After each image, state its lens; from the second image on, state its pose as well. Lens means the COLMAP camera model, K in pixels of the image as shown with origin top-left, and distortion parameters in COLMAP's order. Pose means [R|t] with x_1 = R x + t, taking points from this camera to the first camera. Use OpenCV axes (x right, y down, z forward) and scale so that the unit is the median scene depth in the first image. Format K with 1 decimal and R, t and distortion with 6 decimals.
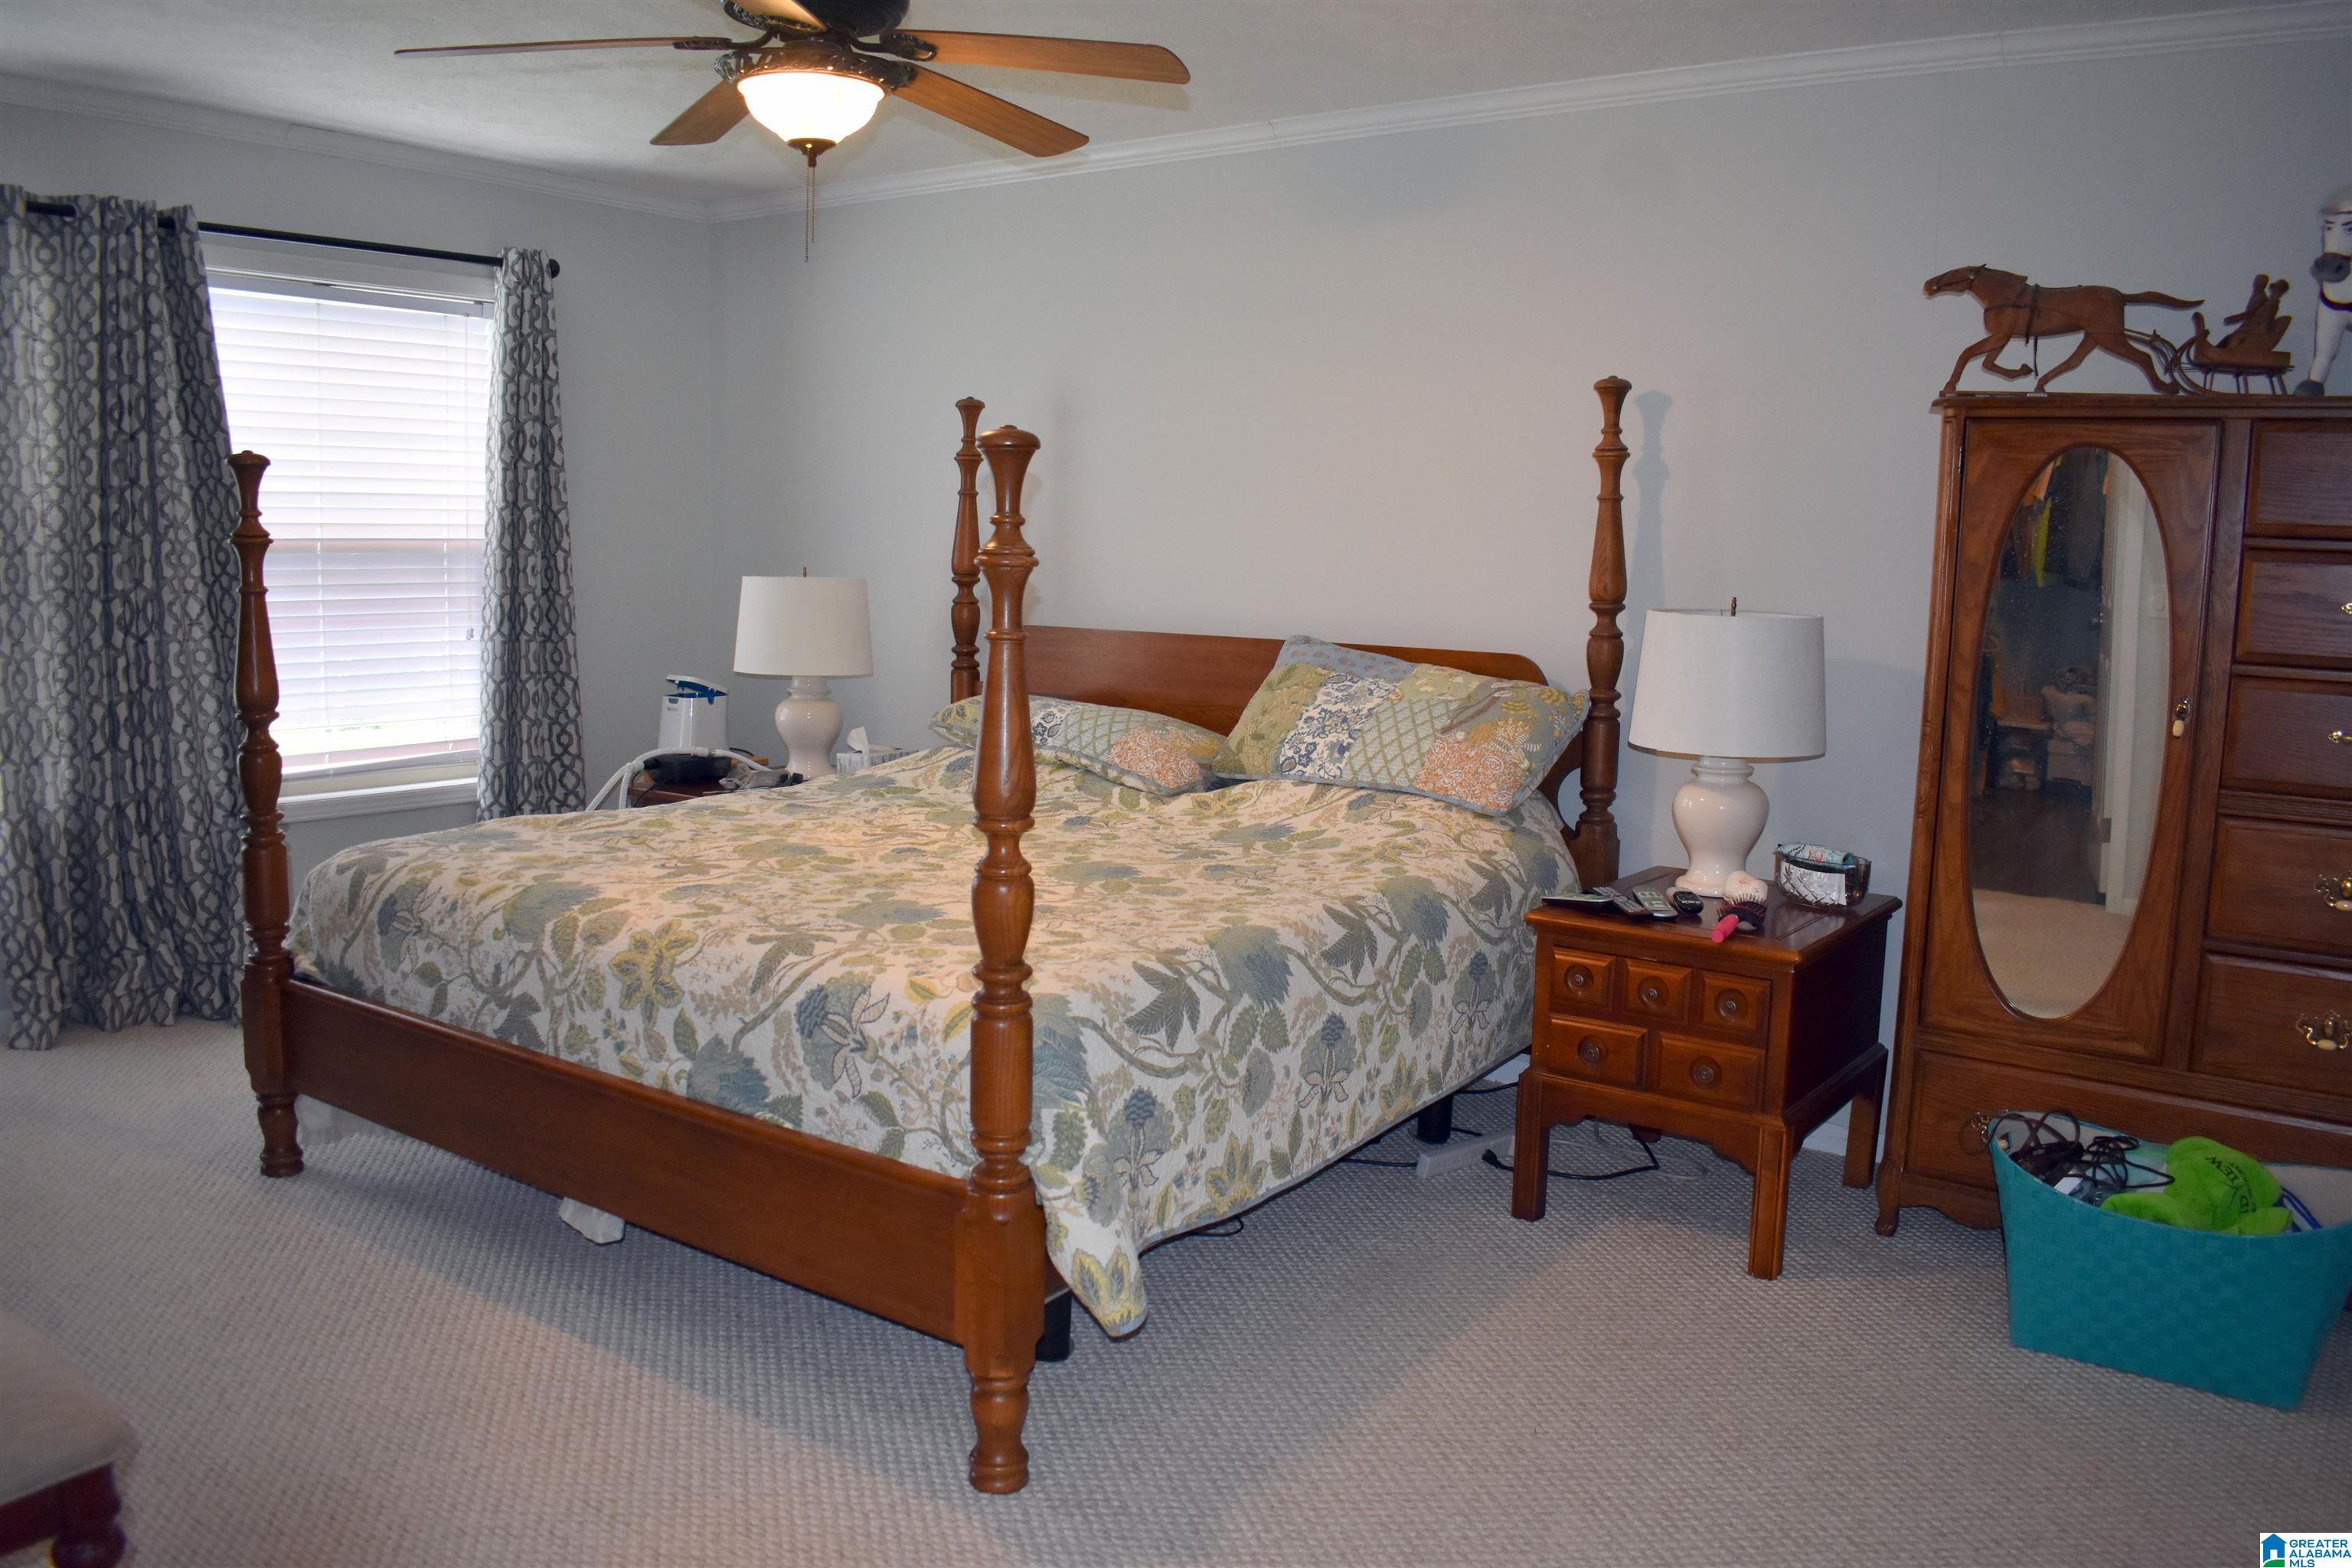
lens RADIAL K [[1833.1, 0, 1193.9], [0, 1833.1, 787.3], [0, 0, 1]] dist [-0.099184, 0.018554]
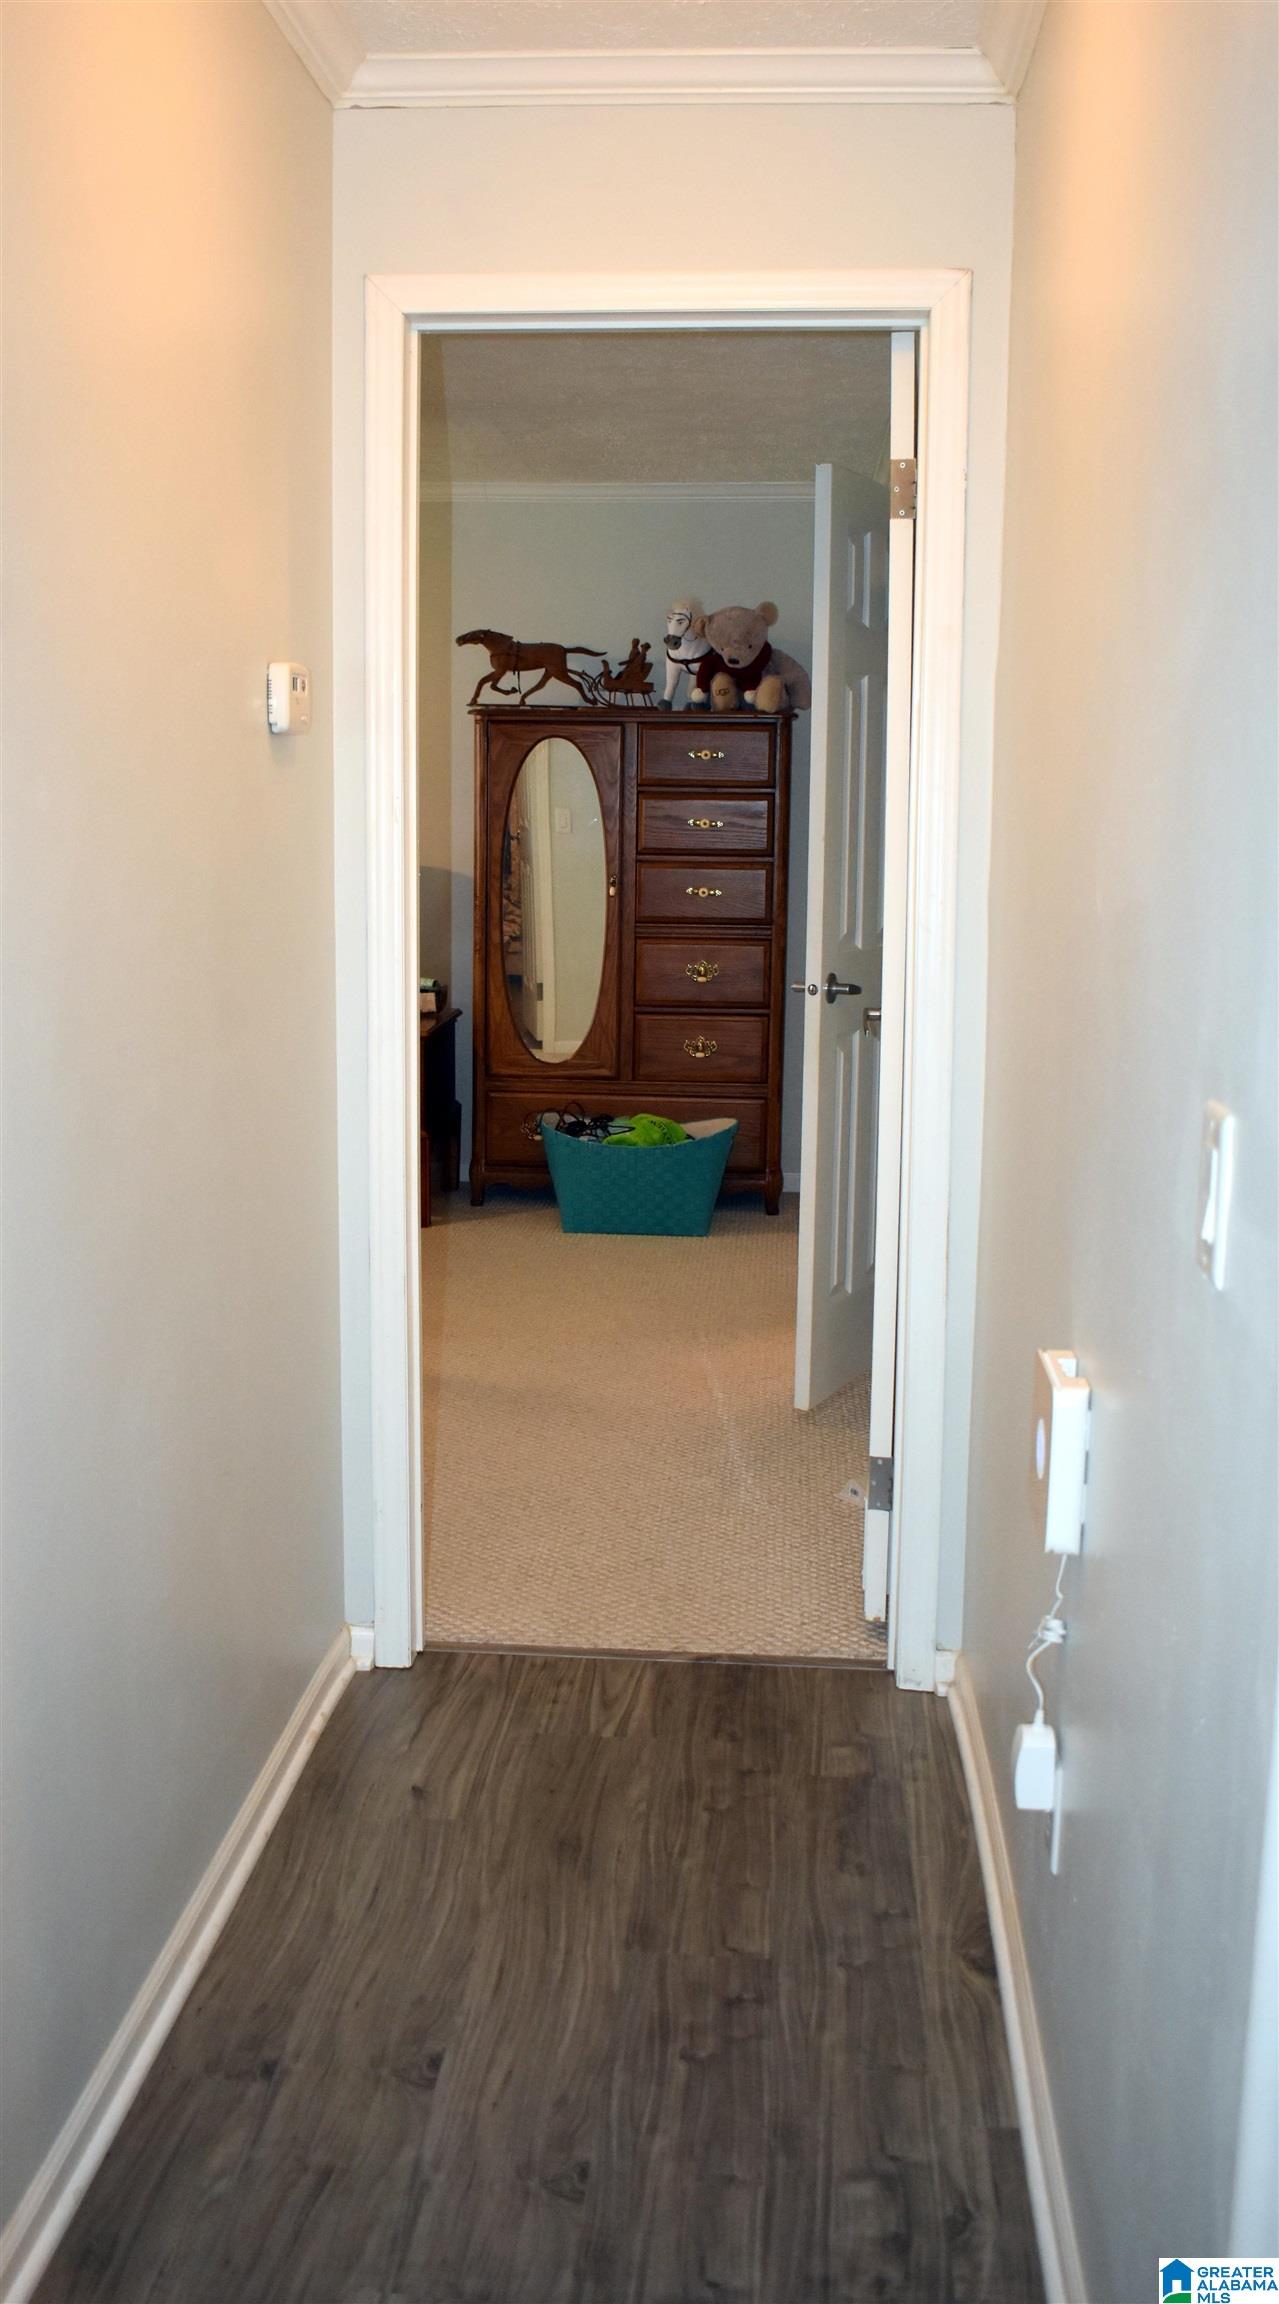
lens RADIAL K [[2342.0, 0, 637.8], [0, 2342.0, 1148.0], [0, 0, 1]] dist [-0.011430, 0.000000]
pose [[0.846515, -0.098240, 0.523221, -0.678494], [0.082249, 0.995160, 0.053781, 0.097239], [-0.525972, -0.002492, 0.850498, -1.014266]]
